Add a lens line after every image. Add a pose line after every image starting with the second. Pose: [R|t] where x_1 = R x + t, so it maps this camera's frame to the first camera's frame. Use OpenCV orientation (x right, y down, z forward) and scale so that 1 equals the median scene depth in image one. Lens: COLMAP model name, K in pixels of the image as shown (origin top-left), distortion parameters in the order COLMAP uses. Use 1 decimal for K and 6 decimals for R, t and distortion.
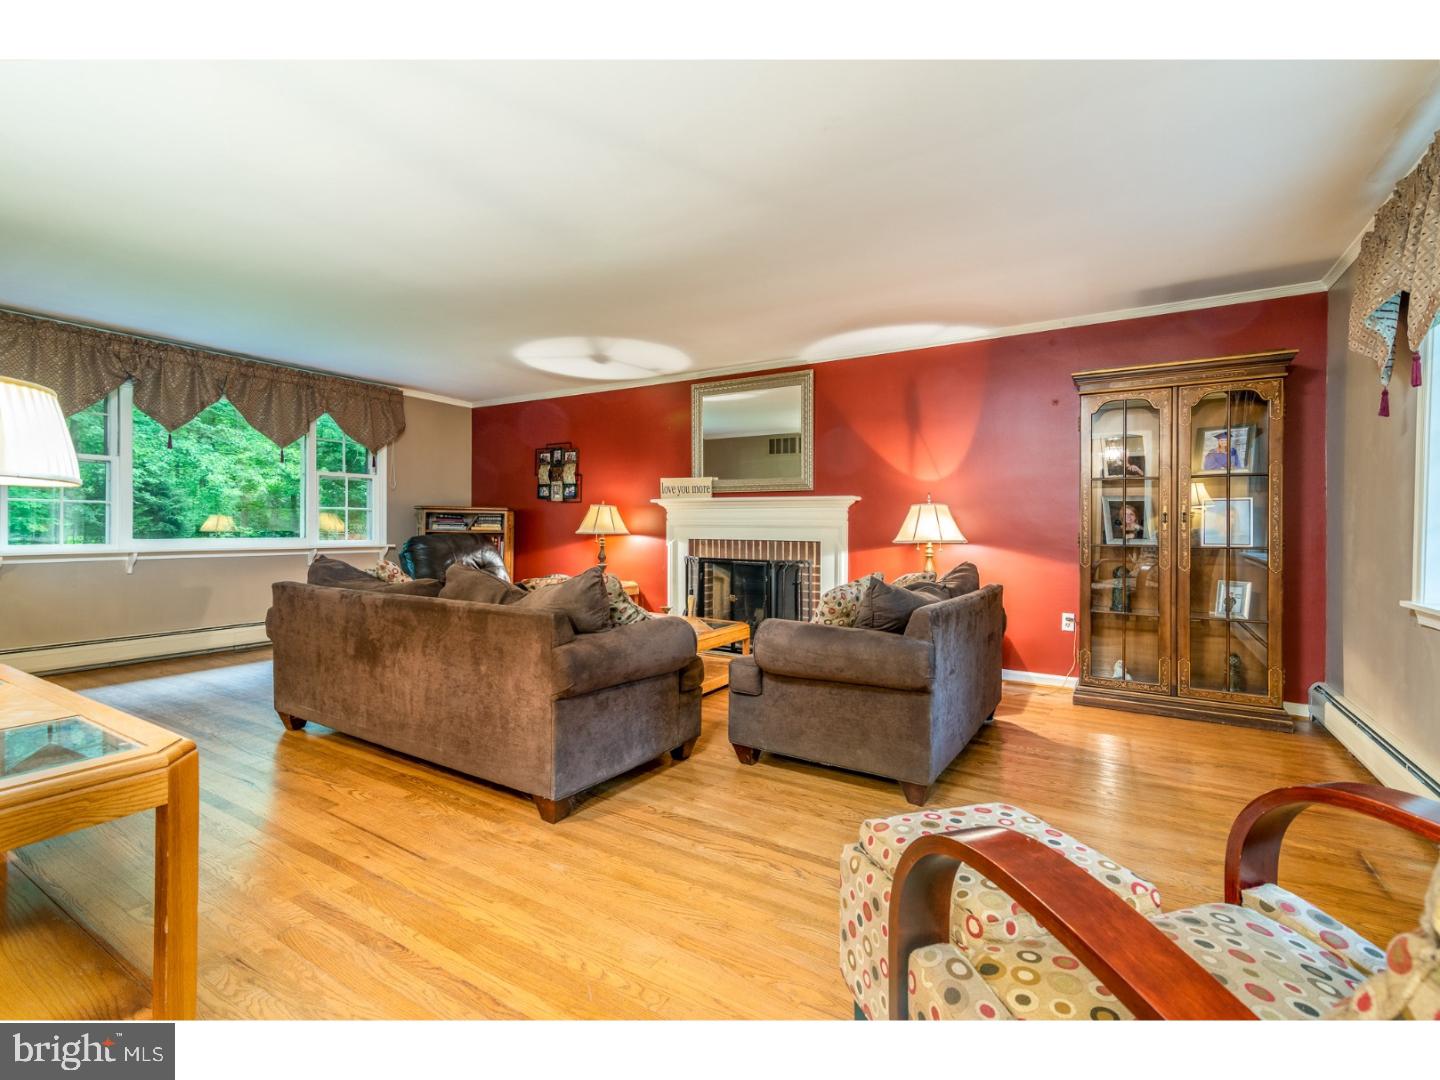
lens RADIAL K [[657.9, 0, 722.3], [0, 657.9, 530.7], [0, 0, 1]] dist [0.013523, 0.000205]
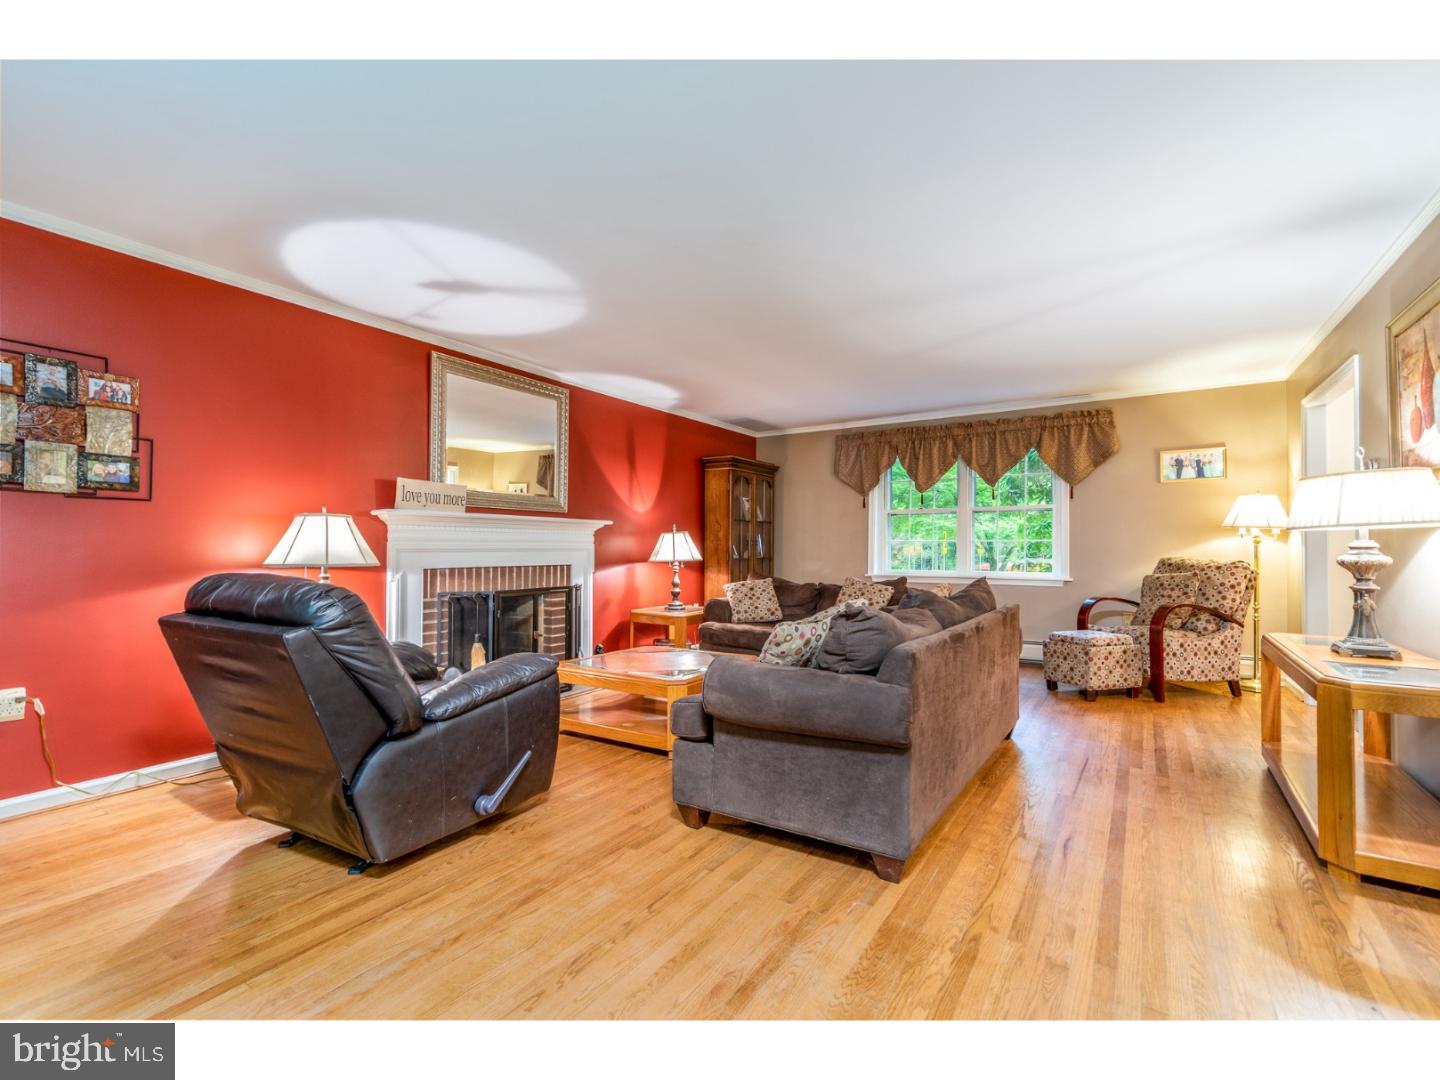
lens RADIAL K [[657.9, 0, 721.5], [0, 657.9, 541.7], [0, 0, 1]] dist [0.013523, 0.000205]
pose [[0.007010, 0.002813, 0.999971, -0.782779], [0.008666, 0.999958, -0.002874, -0.012178], [-0.999938, 0.008686, 0.006985, 0.710347]]
